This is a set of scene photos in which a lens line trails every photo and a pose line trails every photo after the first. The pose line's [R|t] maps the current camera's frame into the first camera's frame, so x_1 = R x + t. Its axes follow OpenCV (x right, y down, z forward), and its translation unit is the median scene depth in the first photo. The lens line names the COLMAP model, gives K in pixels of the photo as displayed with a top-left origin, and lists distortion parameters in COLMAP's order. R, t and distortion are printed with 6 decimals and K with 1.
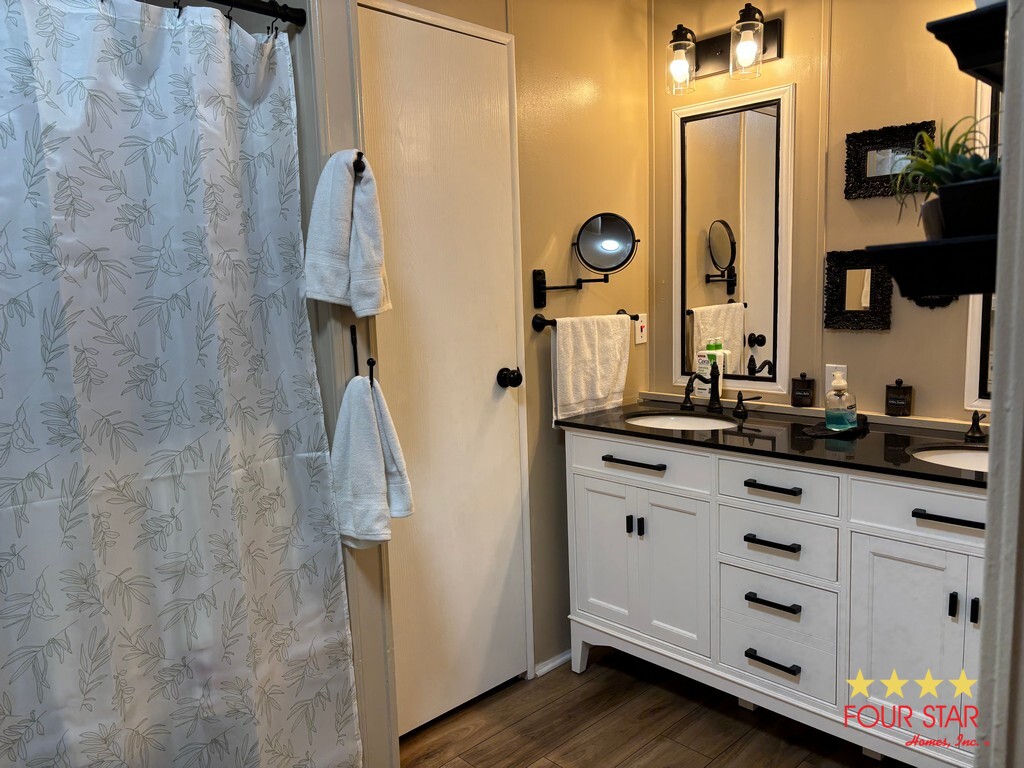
lens RADIAL K [[777.6, 0, 504.2], [0, 777.6, 381.8], [0, 0, 1]] dist [0.074458, -0.087879]
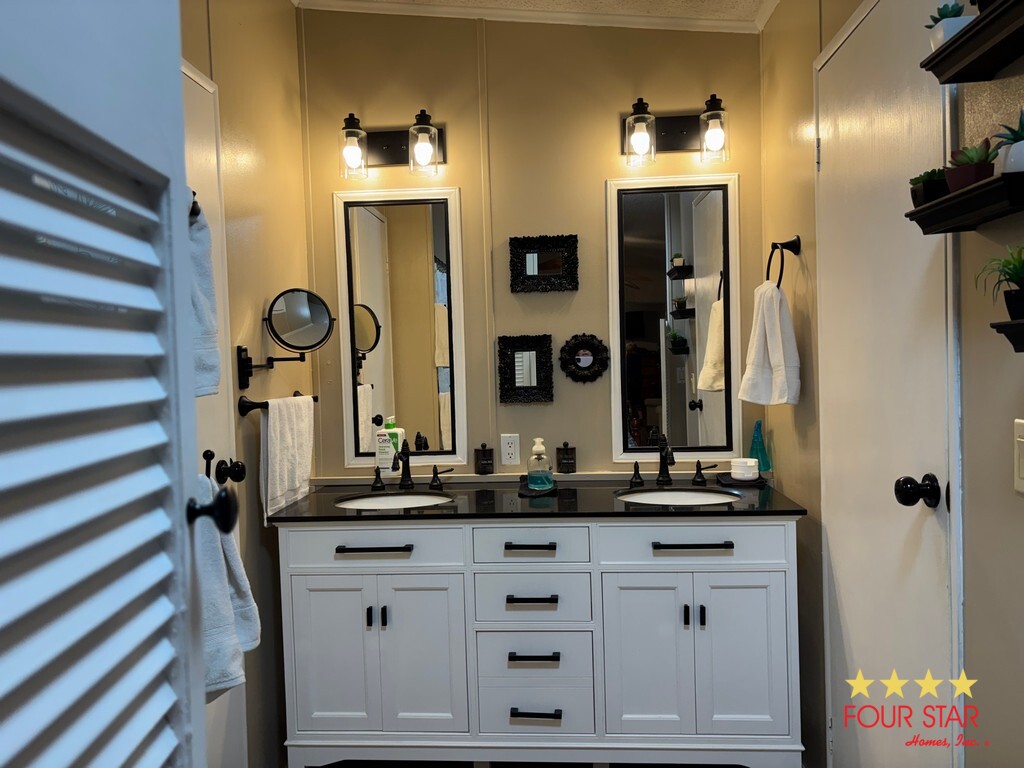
lens RADIAL K [[765.5, 0, 511.2], [0, 765.5, 386.5], [0, 0, 1]] dist [0.092871, -0.229991]
pose [[0.745495, -0.016177, 0.666315, -0.317126], [0.088997, 0.993169, -0.075460, -0.006443], [-0.660543, 0.115555, 0.741842, 0.167209]]
